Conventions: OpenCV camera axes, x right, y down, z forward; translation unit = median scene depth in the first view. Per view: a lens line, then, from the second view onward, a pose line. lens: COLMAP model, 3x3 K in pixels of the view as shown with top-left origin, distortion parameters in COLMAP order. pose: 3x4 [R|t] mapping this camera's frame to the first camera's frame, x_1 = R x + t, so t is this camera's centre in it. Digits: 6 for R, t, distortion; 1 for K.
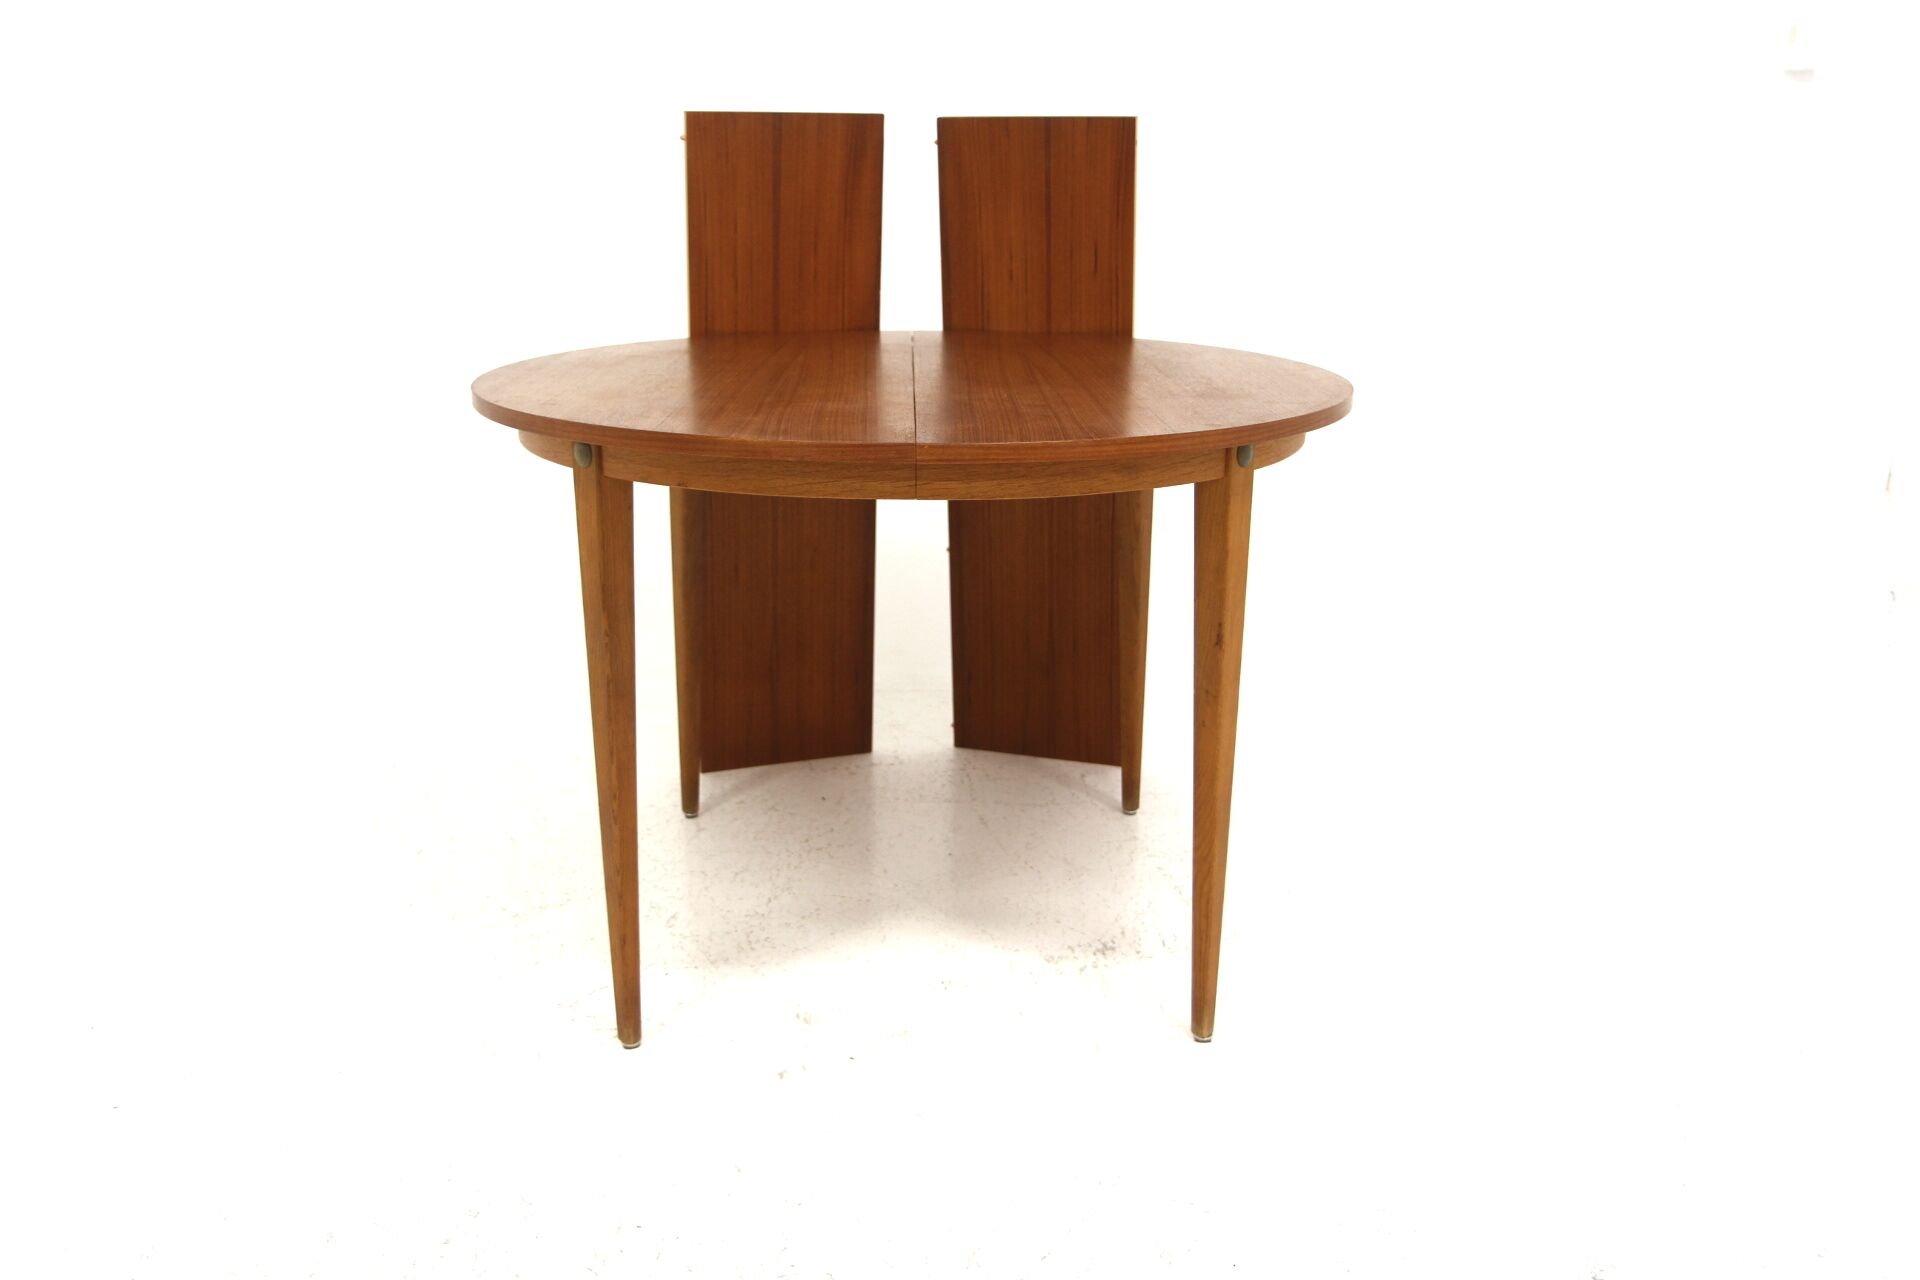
lens RADIAL K [[1428.8, 0, 960.5], [0, 1428.8, 640.4], [0, 0, 1]] dist [-0.063847, -0.002963]
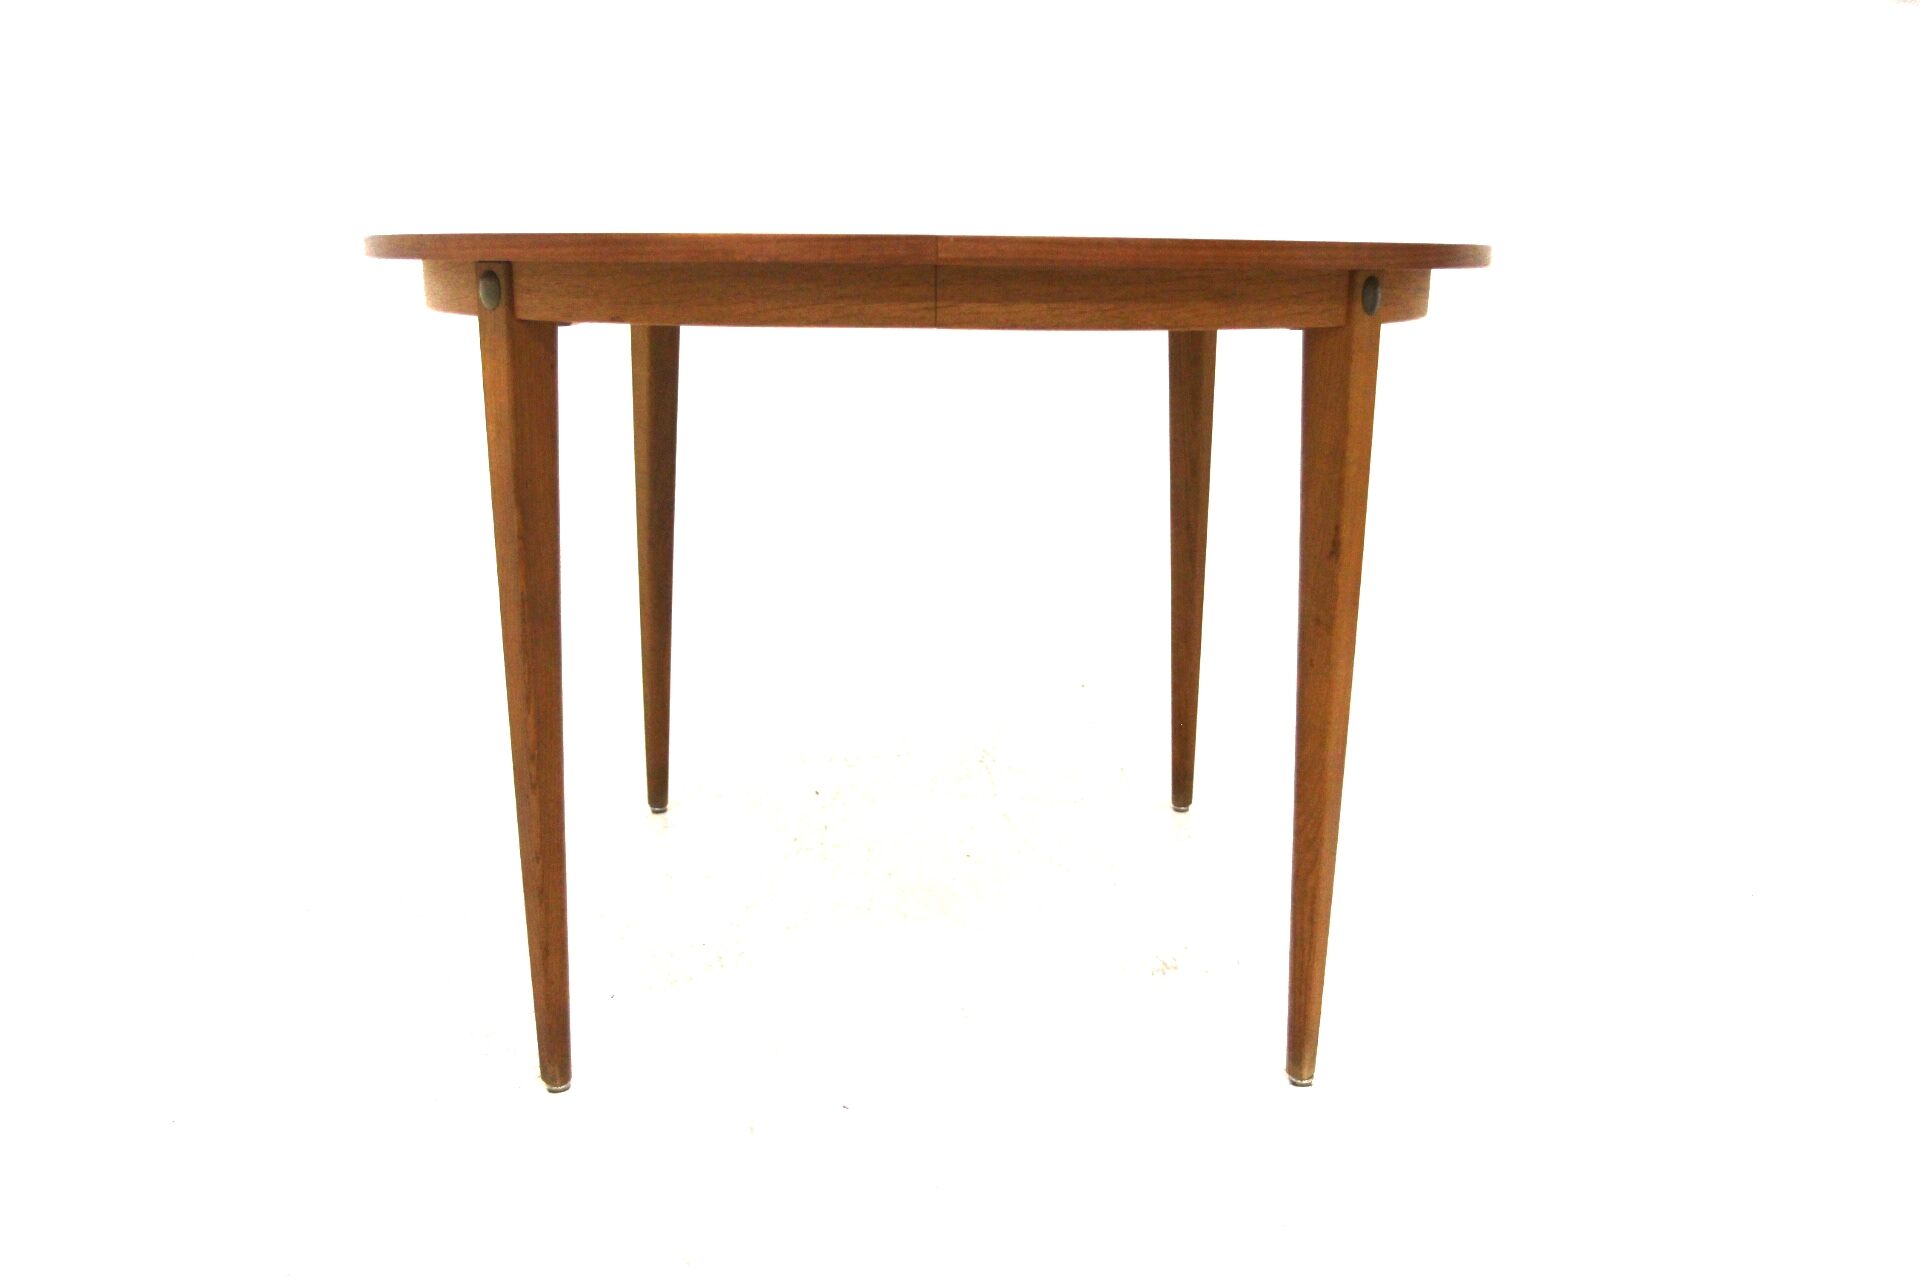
lens RADIAL K [[1428.8, 0, 969.6], [0, 1428.8, 644.7], [0, 0, 1]] dist [-0.063847, -0.002963]
pose [[0.999988, 0.003911, 0.002950, -0.013677], [-0.003834, 0.999667, -0.025534, 0.070368], [-0.003049, 0.025523, 0.999670, 0.249938]]
